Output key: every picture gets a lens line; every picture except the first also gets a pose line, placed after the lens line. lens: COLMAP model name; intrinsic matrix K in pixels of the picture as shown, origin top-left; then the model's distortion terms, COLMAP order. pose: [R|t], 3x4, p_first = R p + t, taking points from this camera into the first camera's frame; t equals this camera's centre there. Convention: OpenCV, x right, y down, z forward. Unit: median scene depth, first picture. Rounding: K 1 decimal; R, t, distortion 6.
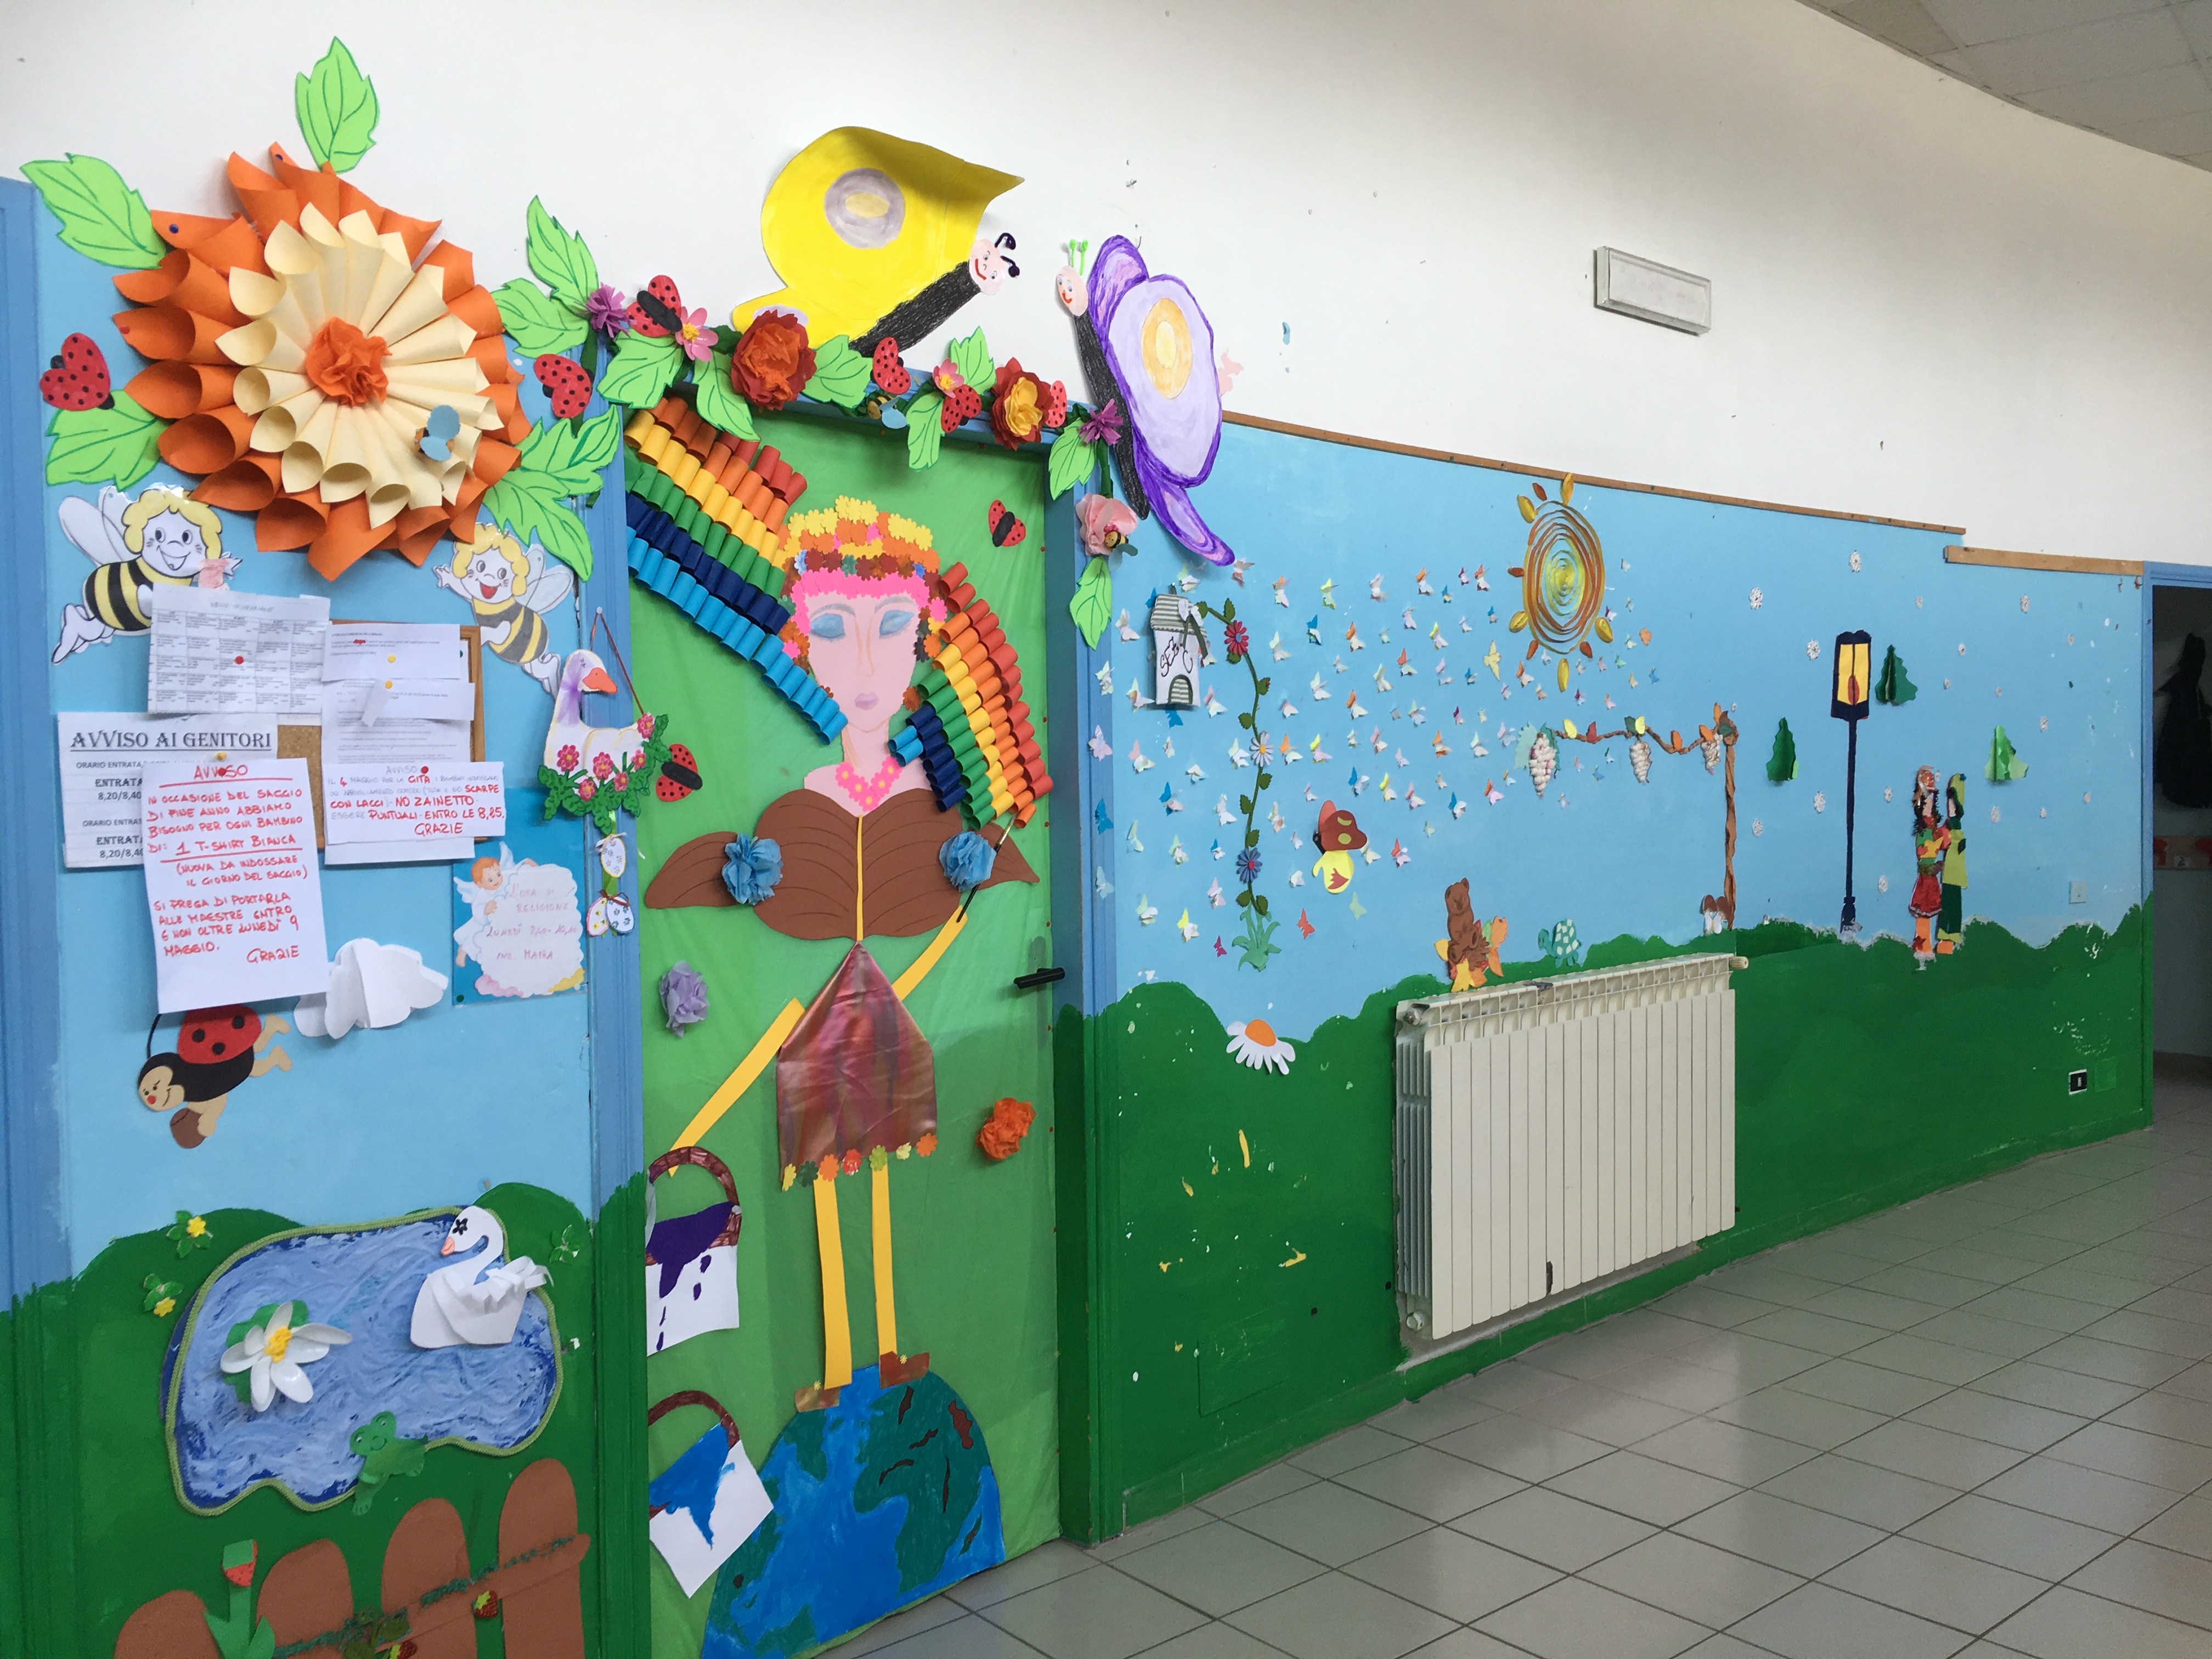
lens RADIAL K [[1852.4, 0, 1106.0], [0, 1852.4, 829.5], [0, 0, 1]] dist [0.071343, -0.103900]
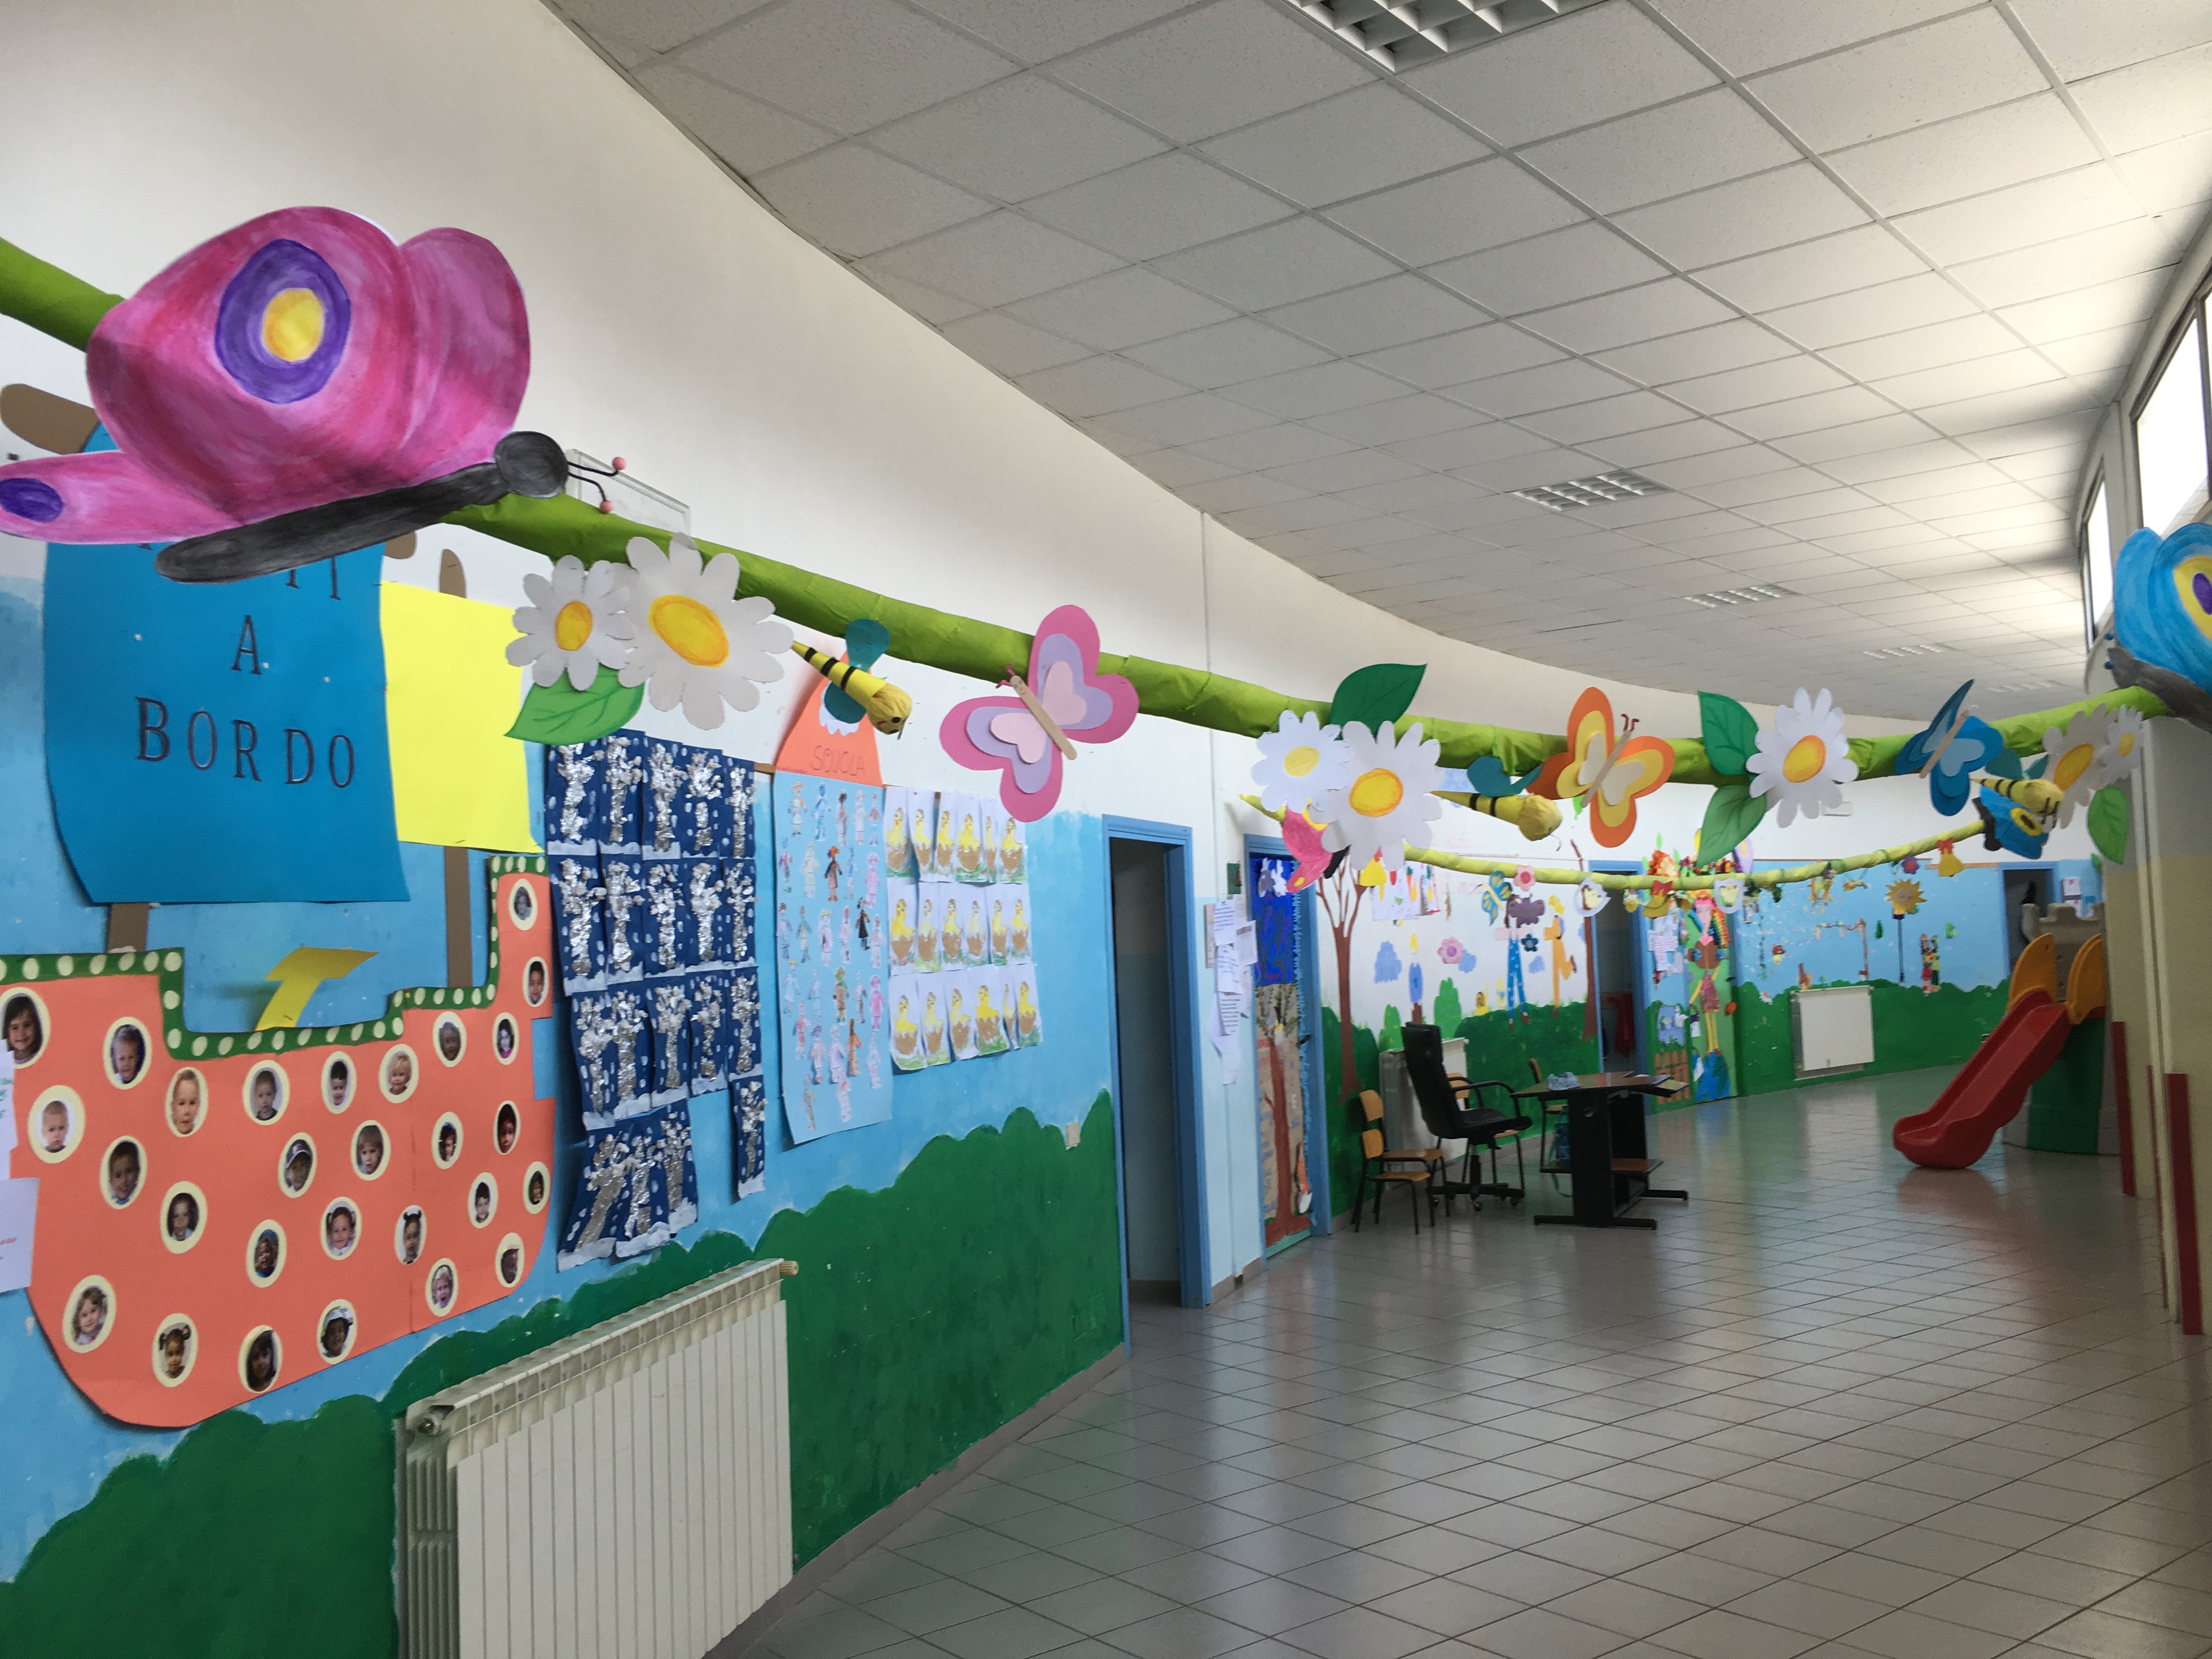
lens RADIAL K [[1852.4, 0, 1106.0], [0, 1852.4, 829.5], [0, 0, 1]] dist [0.071343, -0.103900]
pose [[0.999112, -0.023598, -0.034909, -1.219353], [0.019969, 0.994699, -0.100875, 0.122515], [0.037105, 0.100088, 0.994286, -3.252180]]
